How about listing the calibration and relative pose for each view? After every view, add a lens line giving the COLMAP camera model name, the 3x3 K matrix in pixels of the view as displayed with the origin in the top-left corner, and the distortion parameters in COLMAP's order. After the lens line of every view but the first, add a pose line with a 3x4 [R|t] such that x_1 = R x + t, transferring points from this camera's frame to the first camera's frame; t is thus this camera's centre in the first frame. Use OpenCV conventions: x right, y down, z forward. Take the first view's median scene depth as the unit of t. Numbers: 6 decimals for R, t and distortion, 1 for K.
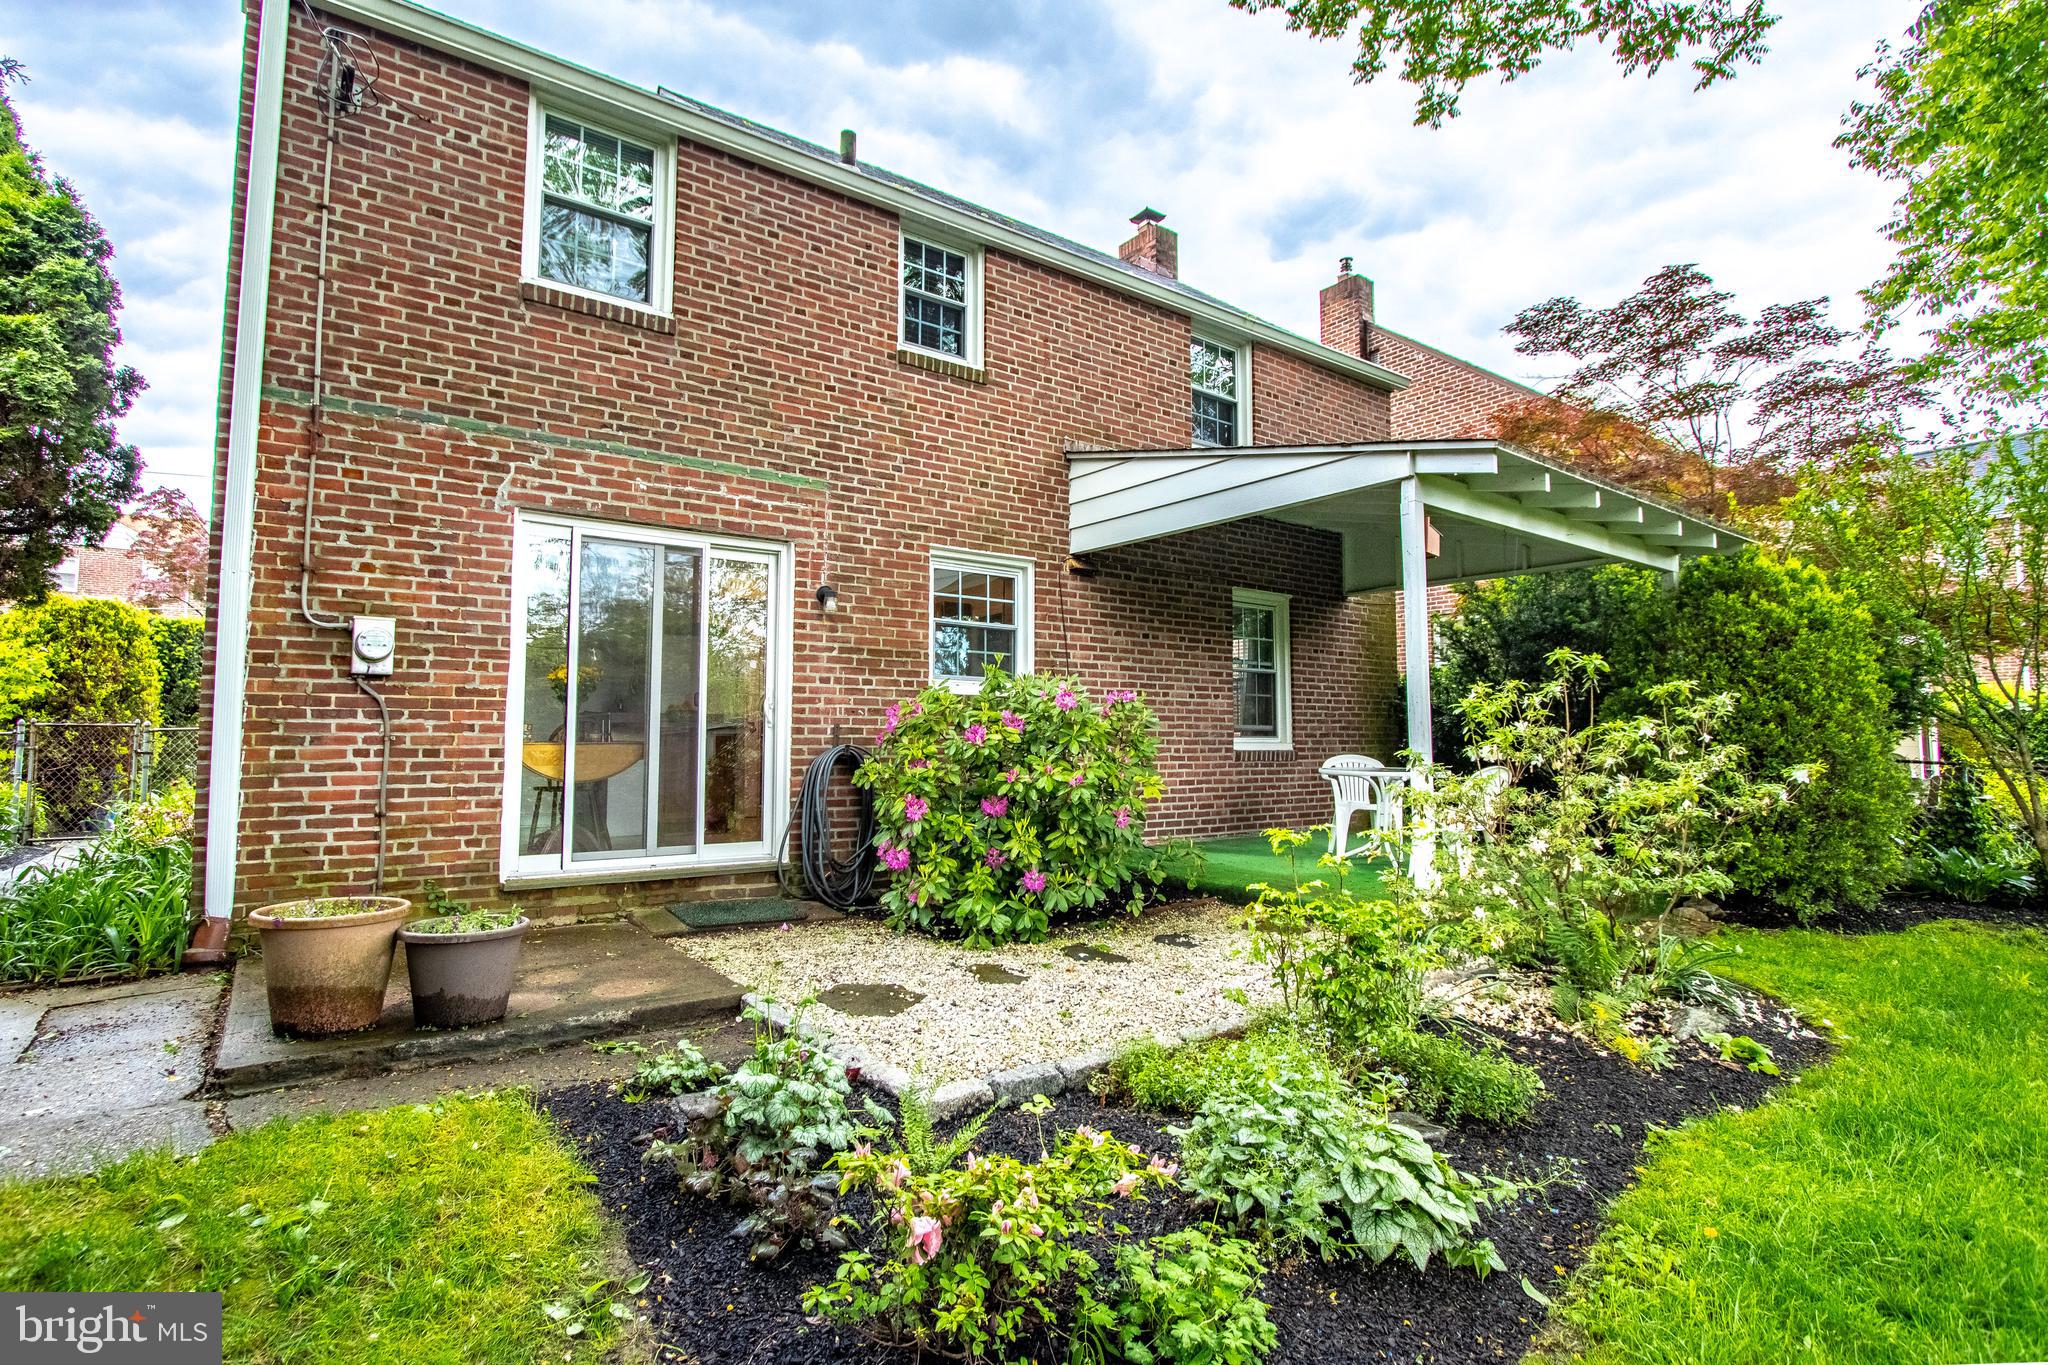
lens RADIAL K [[952.7, 0, 1039.4], [0, 952.7, 676.0], [0, 0, 1]] dist [-0.003035, -0.002072]
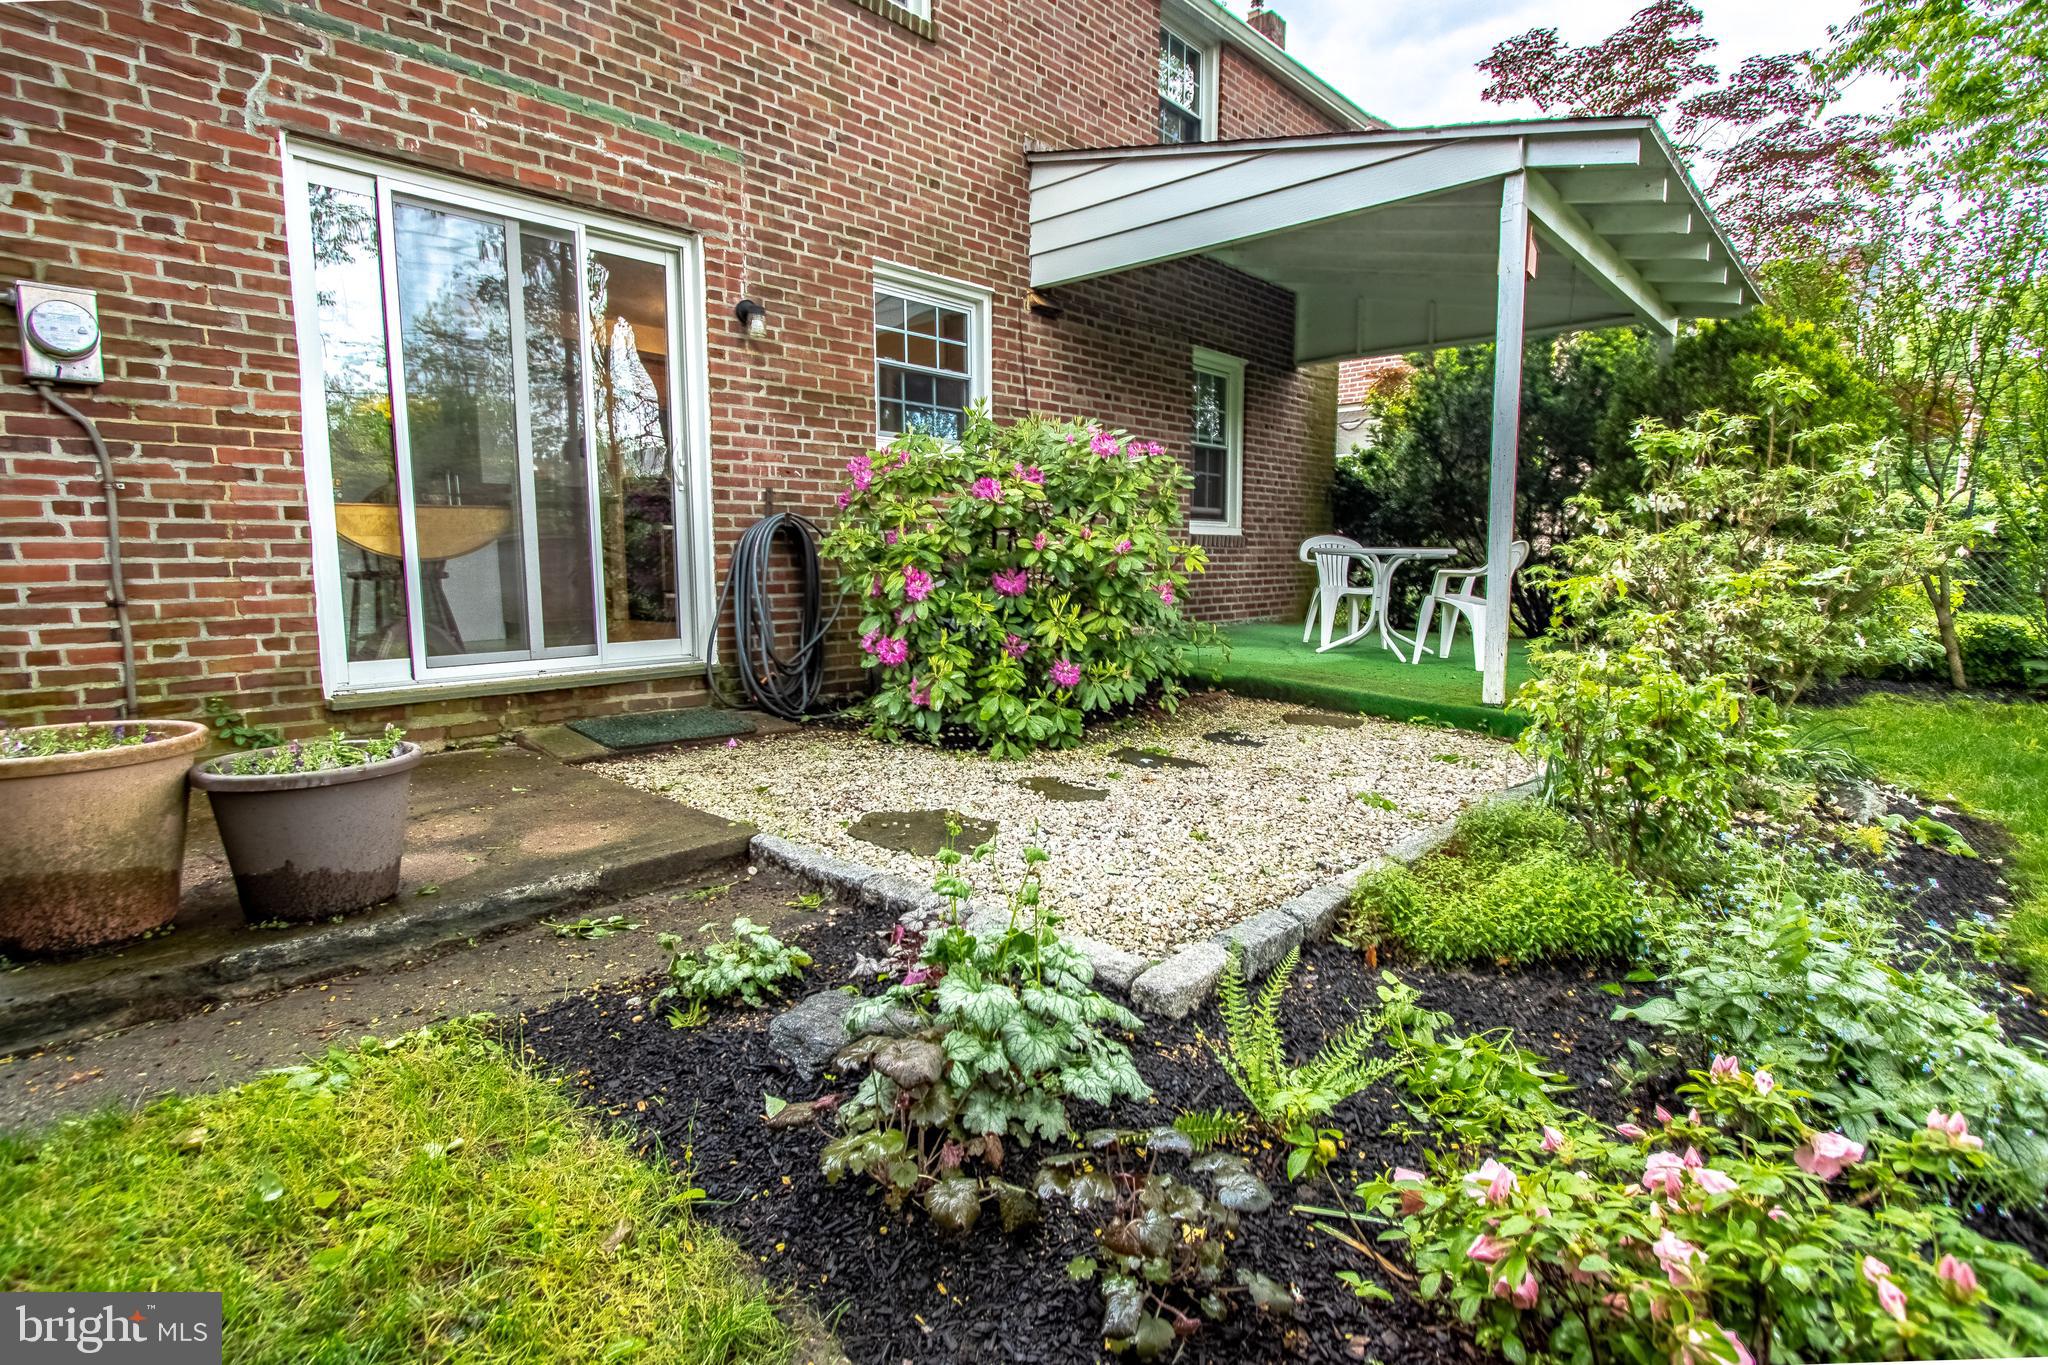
lens RADIAL K [[952.7, 0, 1037.8], [0, 952.7, 654.9], [0, 0, 1]] dist [-0.003035, -0.002072]
pose [[0.983901, -0.025035, 0.176955, -0.168697], [-0.006391, 0.984577, 0.174833, 0.057911], [-0.178603, -0.173149, 0.968566, 0.225417]]
